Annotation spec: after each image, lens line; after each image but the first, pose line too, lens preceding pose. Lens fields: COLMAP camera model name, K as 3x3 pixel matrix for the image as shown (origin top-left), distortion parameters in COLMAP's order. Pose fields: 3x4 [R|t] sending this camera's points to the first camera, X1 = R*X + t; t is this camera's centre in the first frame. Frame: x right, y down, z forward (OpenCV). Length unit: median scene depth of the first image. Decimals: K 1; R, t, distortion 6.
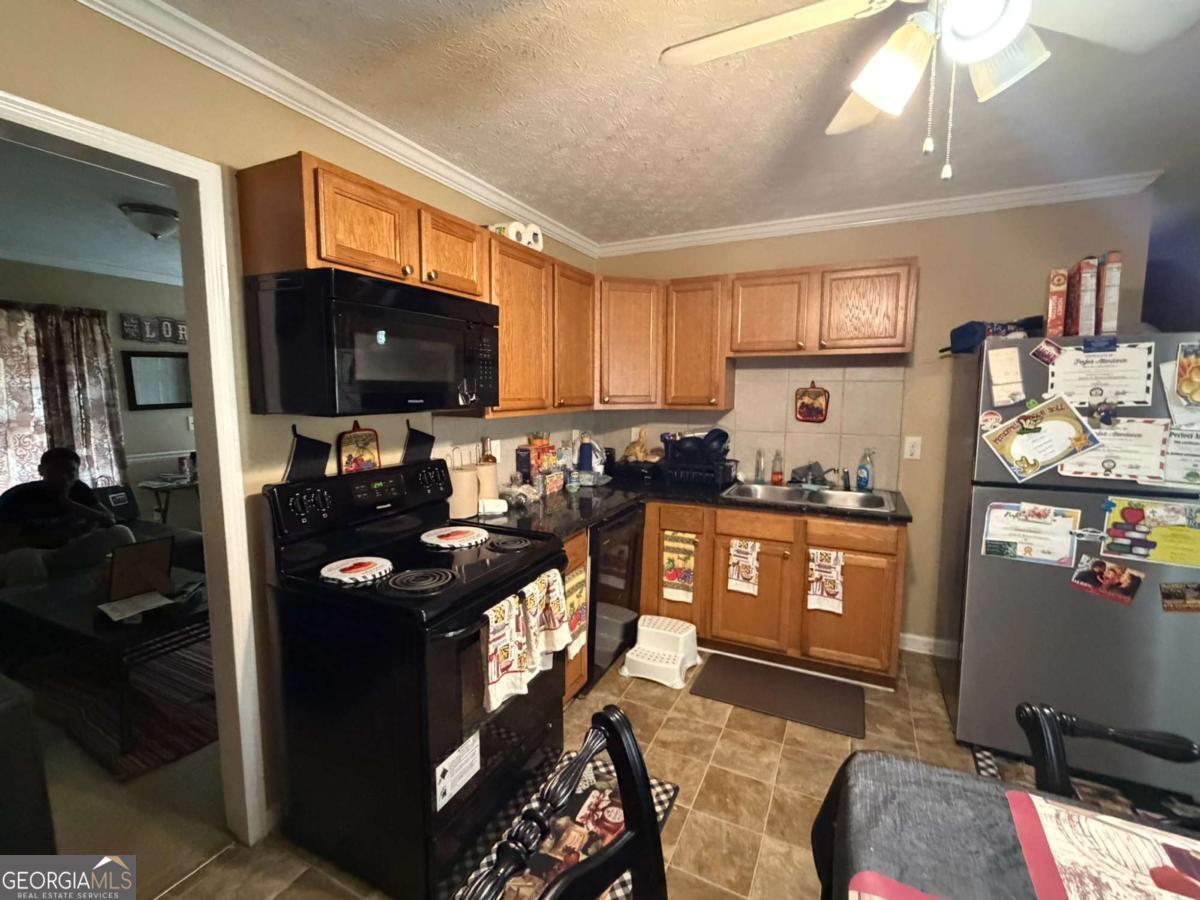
lens RADIAL K [[527.1, 0, 600.0], [0, 527.1, 450.0], [0, 0, 1]] dist [0.000717, 0.000089]
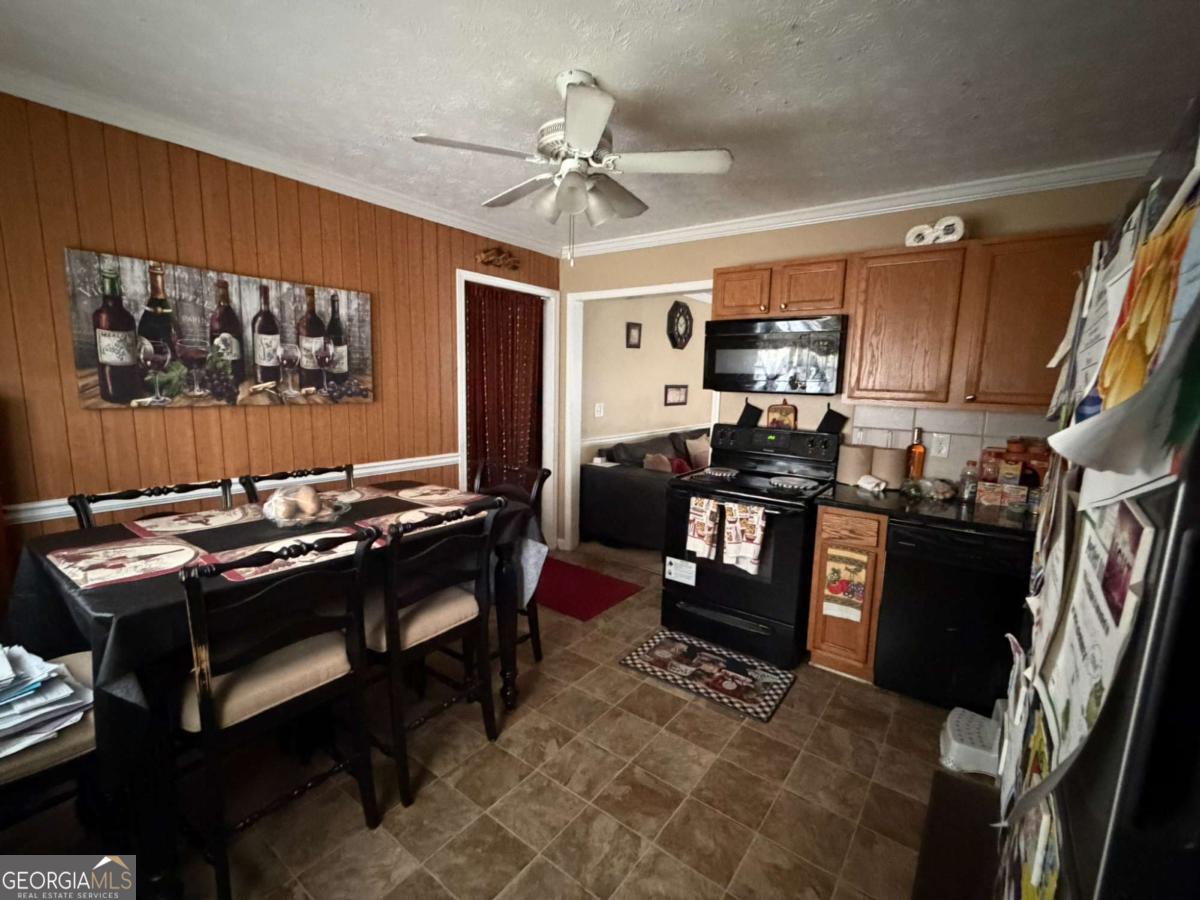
lens RADIAL K [[527.1, 0, 600.0], [0, 527.1, 450.0], [0, 0, 1]] dist [0.000717, 0.000089]
pose [[-0.184689, 0.125317, -0.974775, 1.368638], [-0.138368, 0.978642, 0.152031, -0.076707], [0.973008, 0.162956, -0.163404, 0.797871]]
